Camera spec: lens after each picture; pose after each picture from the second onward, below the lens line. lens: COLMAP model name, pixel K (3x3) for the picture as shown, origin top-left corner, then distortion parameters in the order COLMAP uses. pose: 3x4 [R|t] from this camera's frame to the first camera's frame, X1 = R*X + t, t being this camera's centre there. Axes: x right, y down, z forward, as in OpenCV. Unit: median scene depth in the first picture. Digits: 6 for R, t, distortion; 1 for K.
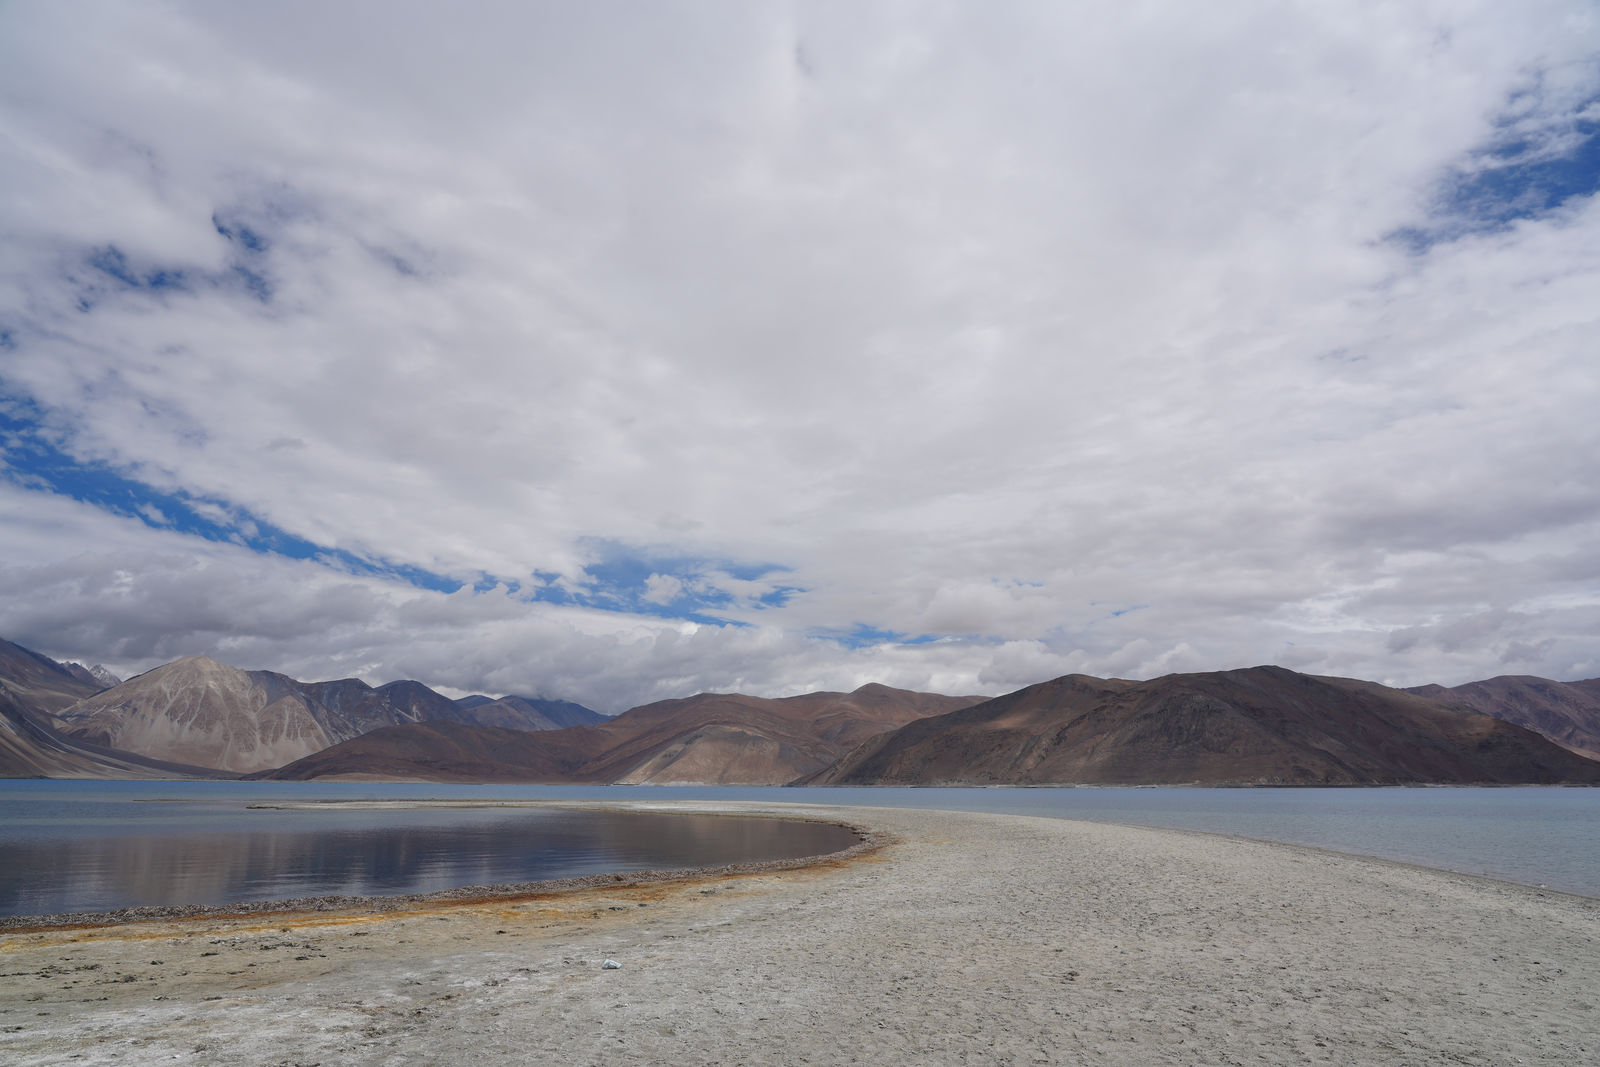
lens RADIAL K [[1068.8, 0, 793.4], [0, 1068.8, 537.6], [0, 0, 1]] dist [-0.032346, 0.019590]
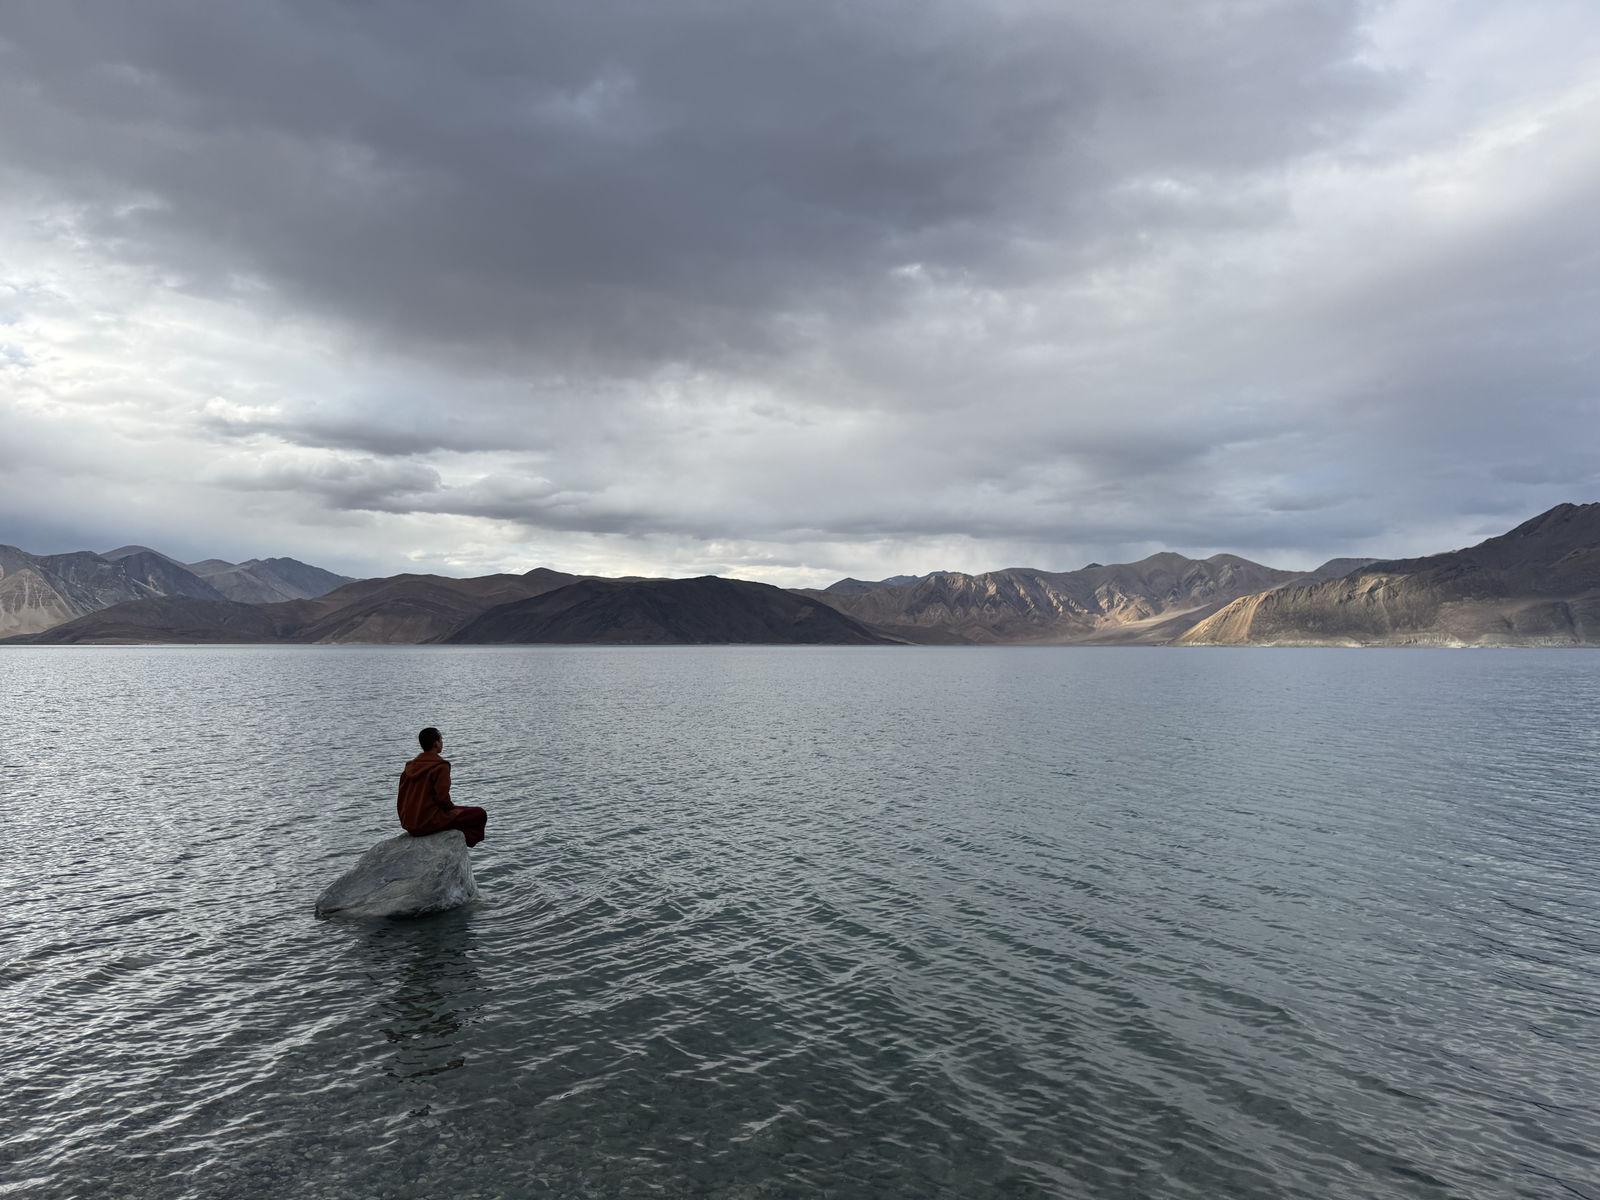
lens RADIAL K [[1055.9, 0, 781.8], [0, 1055.9, 594.2], [0, 0, 1]] dist [0.001008, 0.000948]
pose [[0.979128, 0.004419, 0.203196, 0.098518], [-0.041178, 0.983342, 0.177038, -0.069677], [-0.199029, -0.181710, 0.963000, -0.297620]]
